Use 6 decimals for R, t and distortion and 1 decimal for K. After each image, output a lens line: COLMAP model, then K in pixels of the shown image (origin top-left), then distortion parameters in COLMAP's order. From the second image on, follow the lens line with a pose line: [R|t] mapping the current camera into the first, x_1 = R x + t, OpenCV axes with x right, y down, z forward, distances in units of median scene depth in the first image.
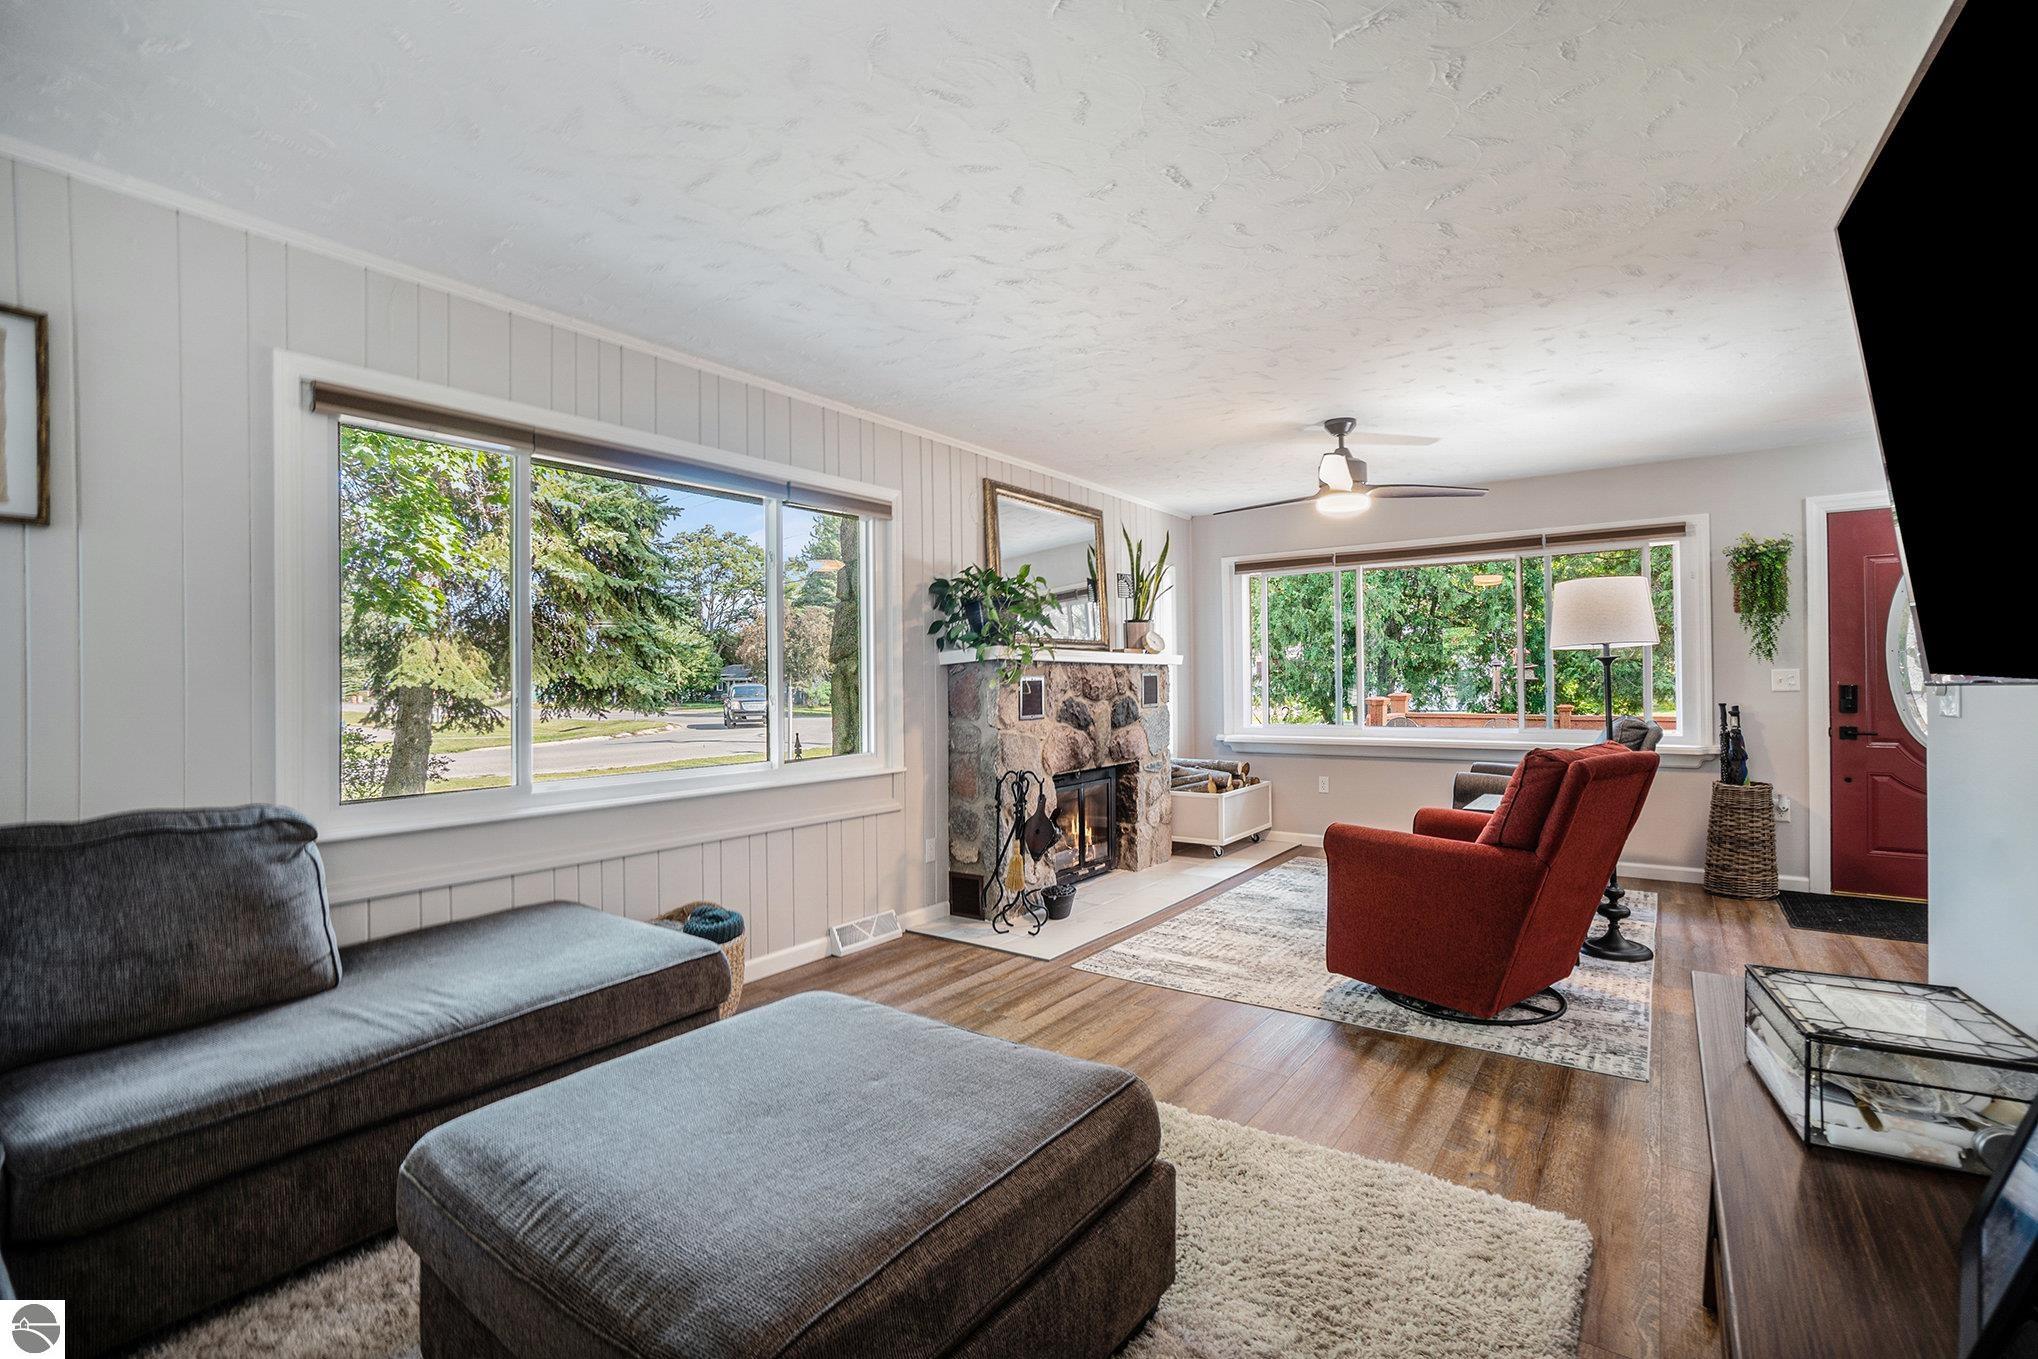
lens RADIAL K [[954.0, 0, 1019.0], [0, 954.0, 679.5], [0, 0, 1]] dist [-0.002532, -0.000201]
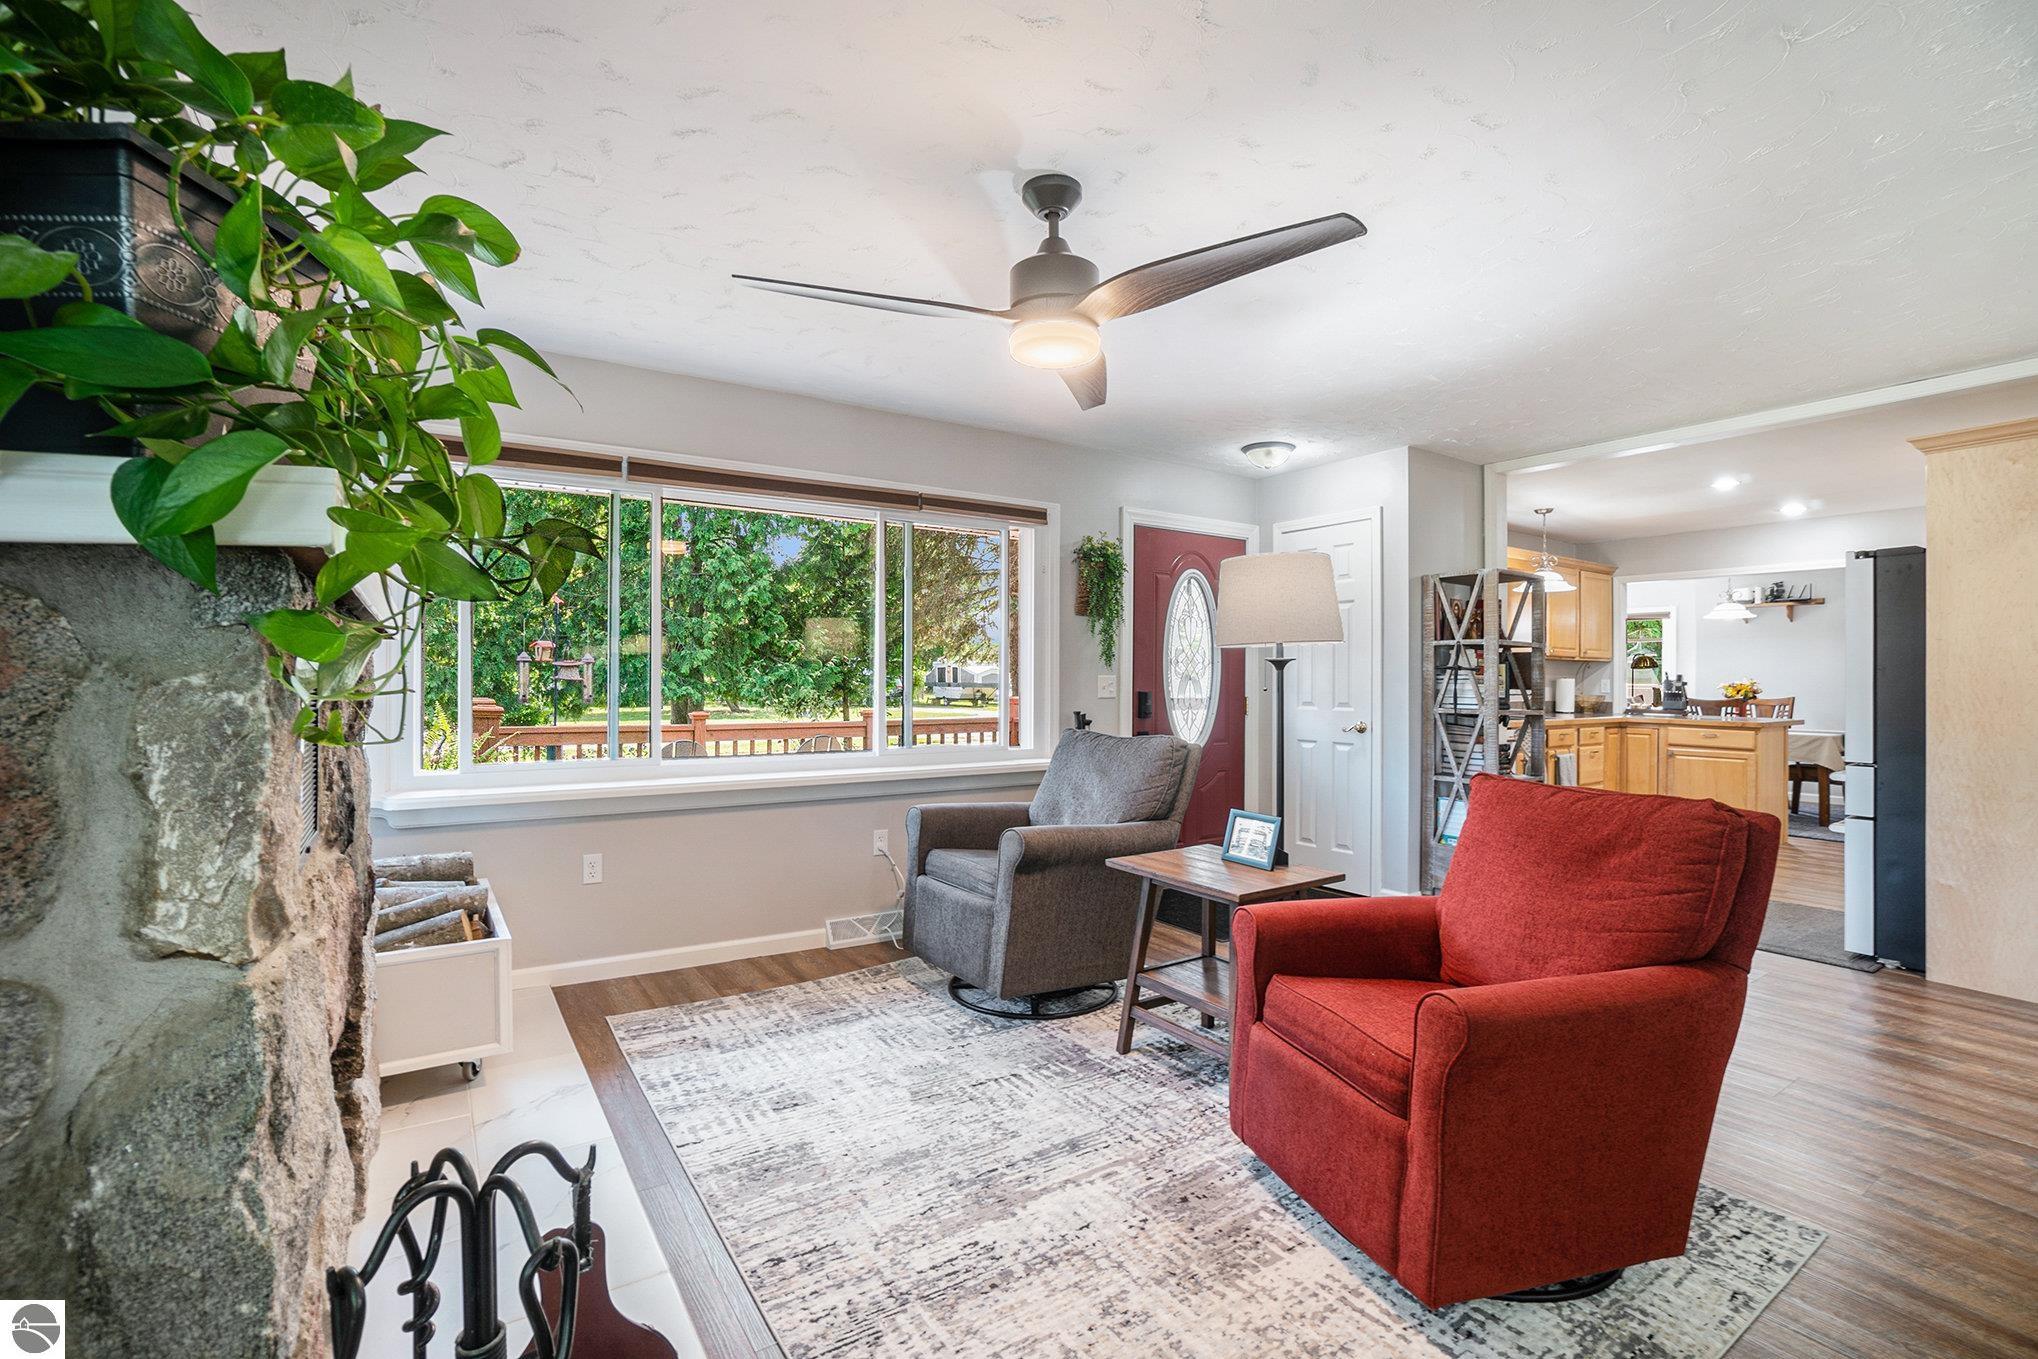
lens RADIAL K [[954.0, 0, 1019.0], [0, 954.0, 679.5], [0, 0, 1]] dist [-0.002532, -0.000201]
pose [[0.371572, 0.016268, 0.928262, -0.124011], [-0.014363, 0.999828, -0.011773, 0.003059], [-0.928293, -0.008958, 0.371741, 0.689478]]
